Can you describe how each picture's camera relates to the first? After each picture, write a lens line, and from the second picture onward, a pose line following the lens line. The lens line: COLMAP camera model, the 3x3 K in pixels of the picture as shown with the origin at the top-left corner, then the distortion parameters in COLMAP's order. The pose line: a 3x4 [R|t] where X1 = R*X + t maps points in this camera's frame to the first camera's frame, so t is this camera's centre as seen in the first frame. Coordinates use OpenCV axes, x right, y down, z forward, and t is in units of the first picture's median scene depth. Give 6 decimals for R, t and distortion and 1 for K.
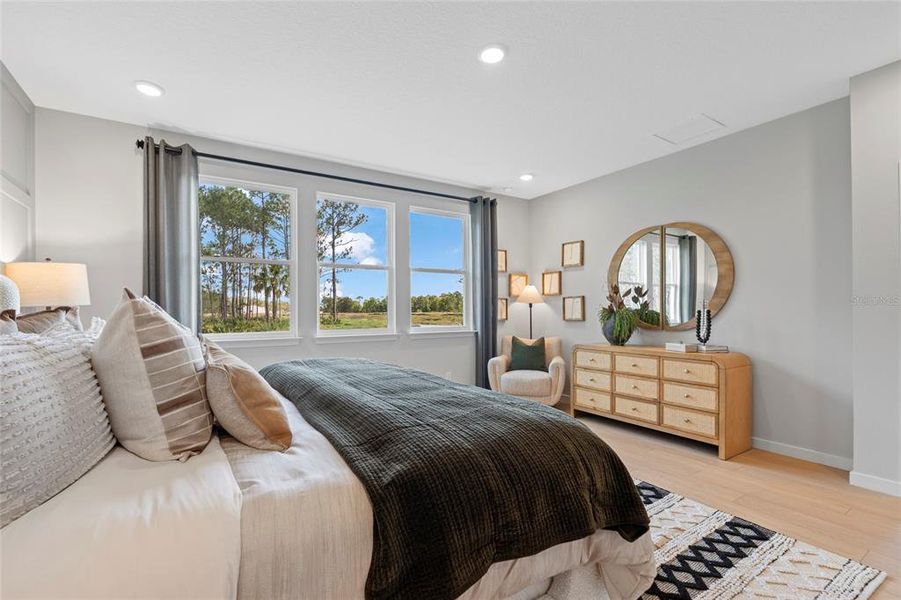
lens RADIAL K [[399.4, 0, 444.6], [0, 399.4, 316.6], [0, 0, 1]] dist [0.003735, 0.000388]
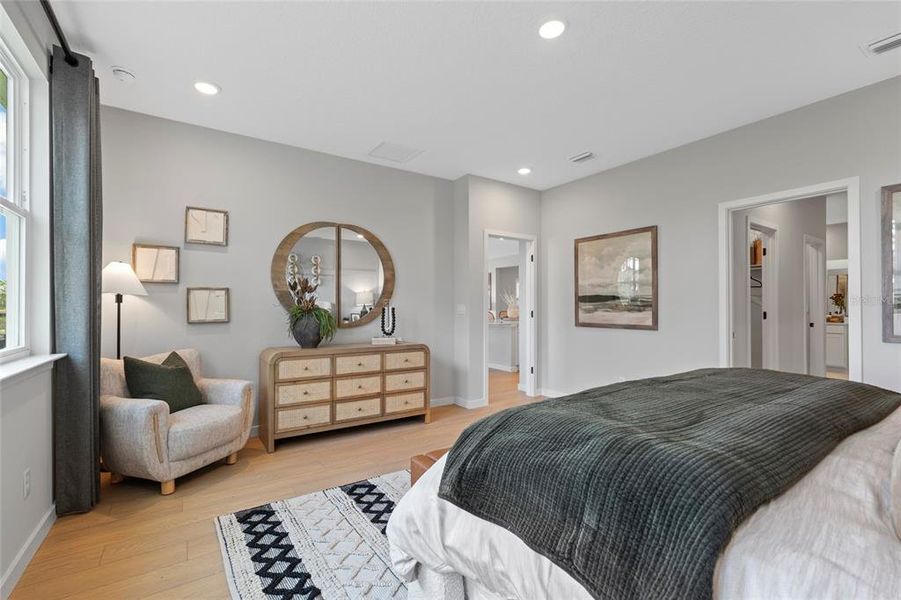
lens RADIAL K [[399.4, 0, 450.7], [0, 399.4, 301.4], [0, 0, 1]] dist [0.003735, 0.000388]
pose [[-0.026568, 0.018445, 0.999477, -0.464256], [0.014377, 0.999733, -0.018068, -0.009631], [-0.999544, 0.013889, -0.026826, 0.732122]]
